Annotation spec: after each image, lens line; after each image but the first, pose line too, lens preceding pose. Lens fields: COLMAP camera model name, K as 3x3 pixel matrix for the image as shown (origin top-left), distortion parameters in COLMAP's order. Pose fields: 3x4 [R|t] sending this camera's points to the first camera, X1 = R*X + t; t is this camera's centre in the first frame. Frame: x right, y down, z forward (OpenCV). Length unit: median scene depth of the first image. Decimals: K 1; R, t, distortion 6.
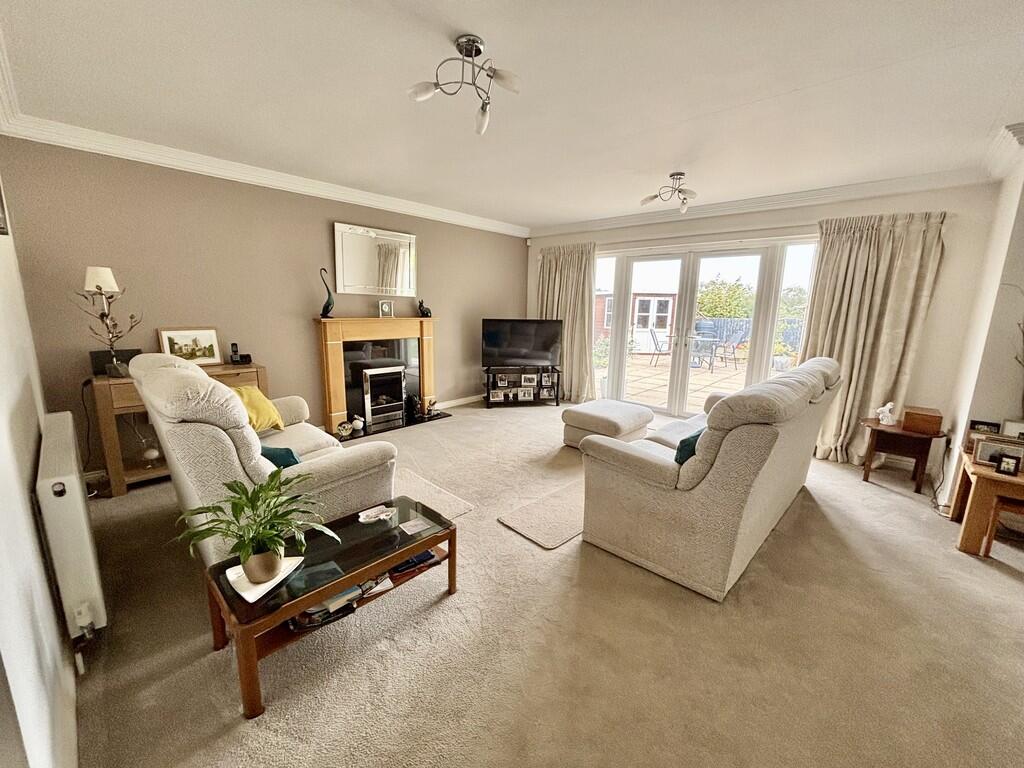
lens RADIAL K [[411.1, 0, 514.6], [0, 411.1, 382.9], [0, 0, 1]] dist [-0.000451, -0.001670]
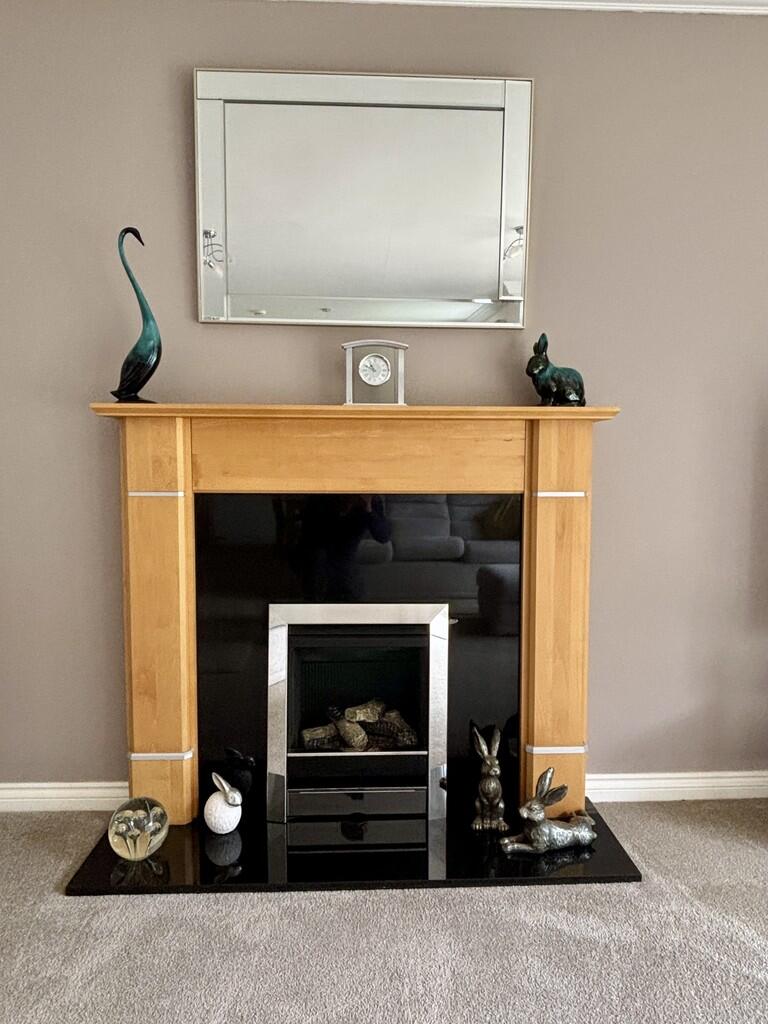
lens RADIAL K [[609.9, 0, 385.6], [0, 609.9, 519.7], [0, 0, 1]] dist [-0.008046, -0.002172]
pose [[0.706921, 0.026892, -0.706781, -0.054362], [-0.115285, 0.990294, -0.077629, -0.083891], [0.697834, 0.136359, 0.703160, 1.017962]]
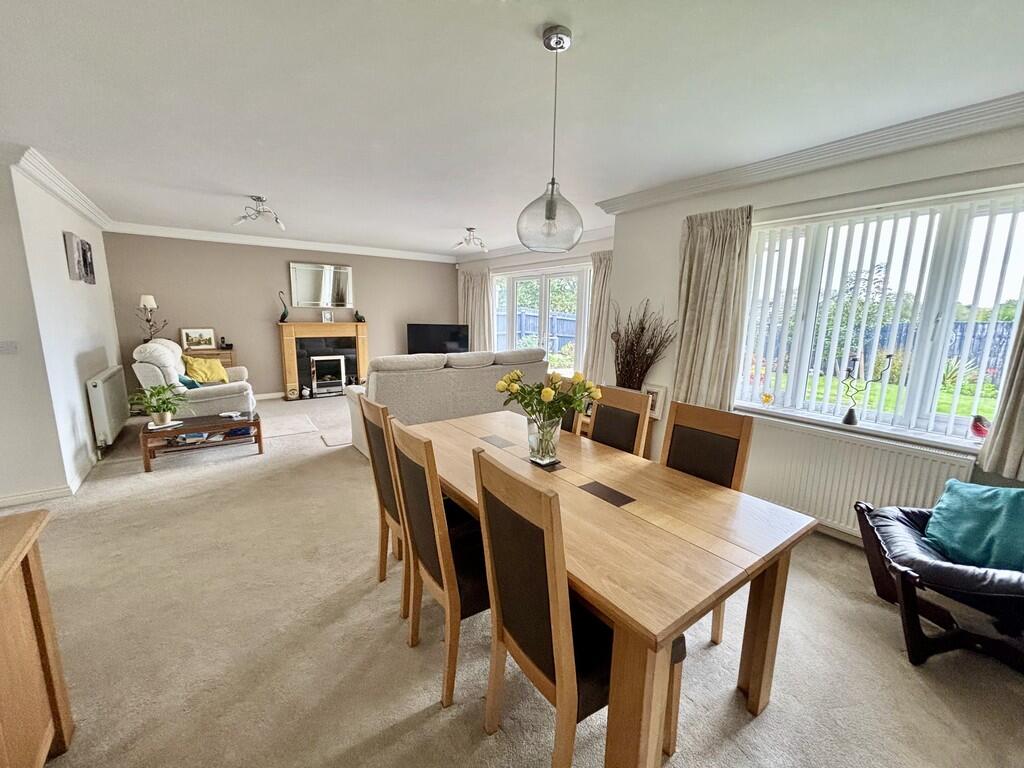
lens RADIAL K [[411.1, 0, 514.5], [0, 411.1, 383.8], [0, 0, 1]] dist [-0.000451, -0.001670]
pose [[0.982260, 0.028228, -0.185389, 0.869753], [-0.031924, 0.999346, -0.016981, 0.091861], [0.184788, 0.022598, 0.982519, -0.467796]]
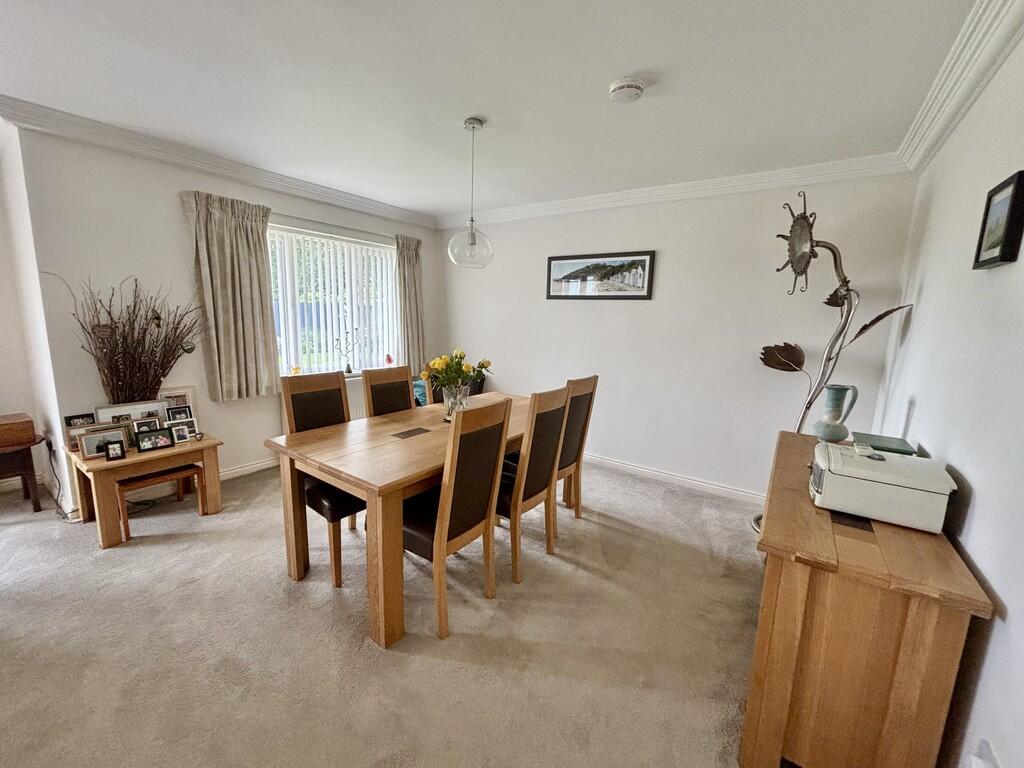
lens RADIAL K [[411.1, 0, 514.4], [0, 411.1, 381.8], [0, 0, 1]] dist [-0.000451, -0.001670]
pose [[-0.130120, -0.185767, 0.973940, 0.064258], [0.154224, 0.966543, 0.204961, -0.018070], [-0.979430, 0.176874, -0.097117, 0.053808]]
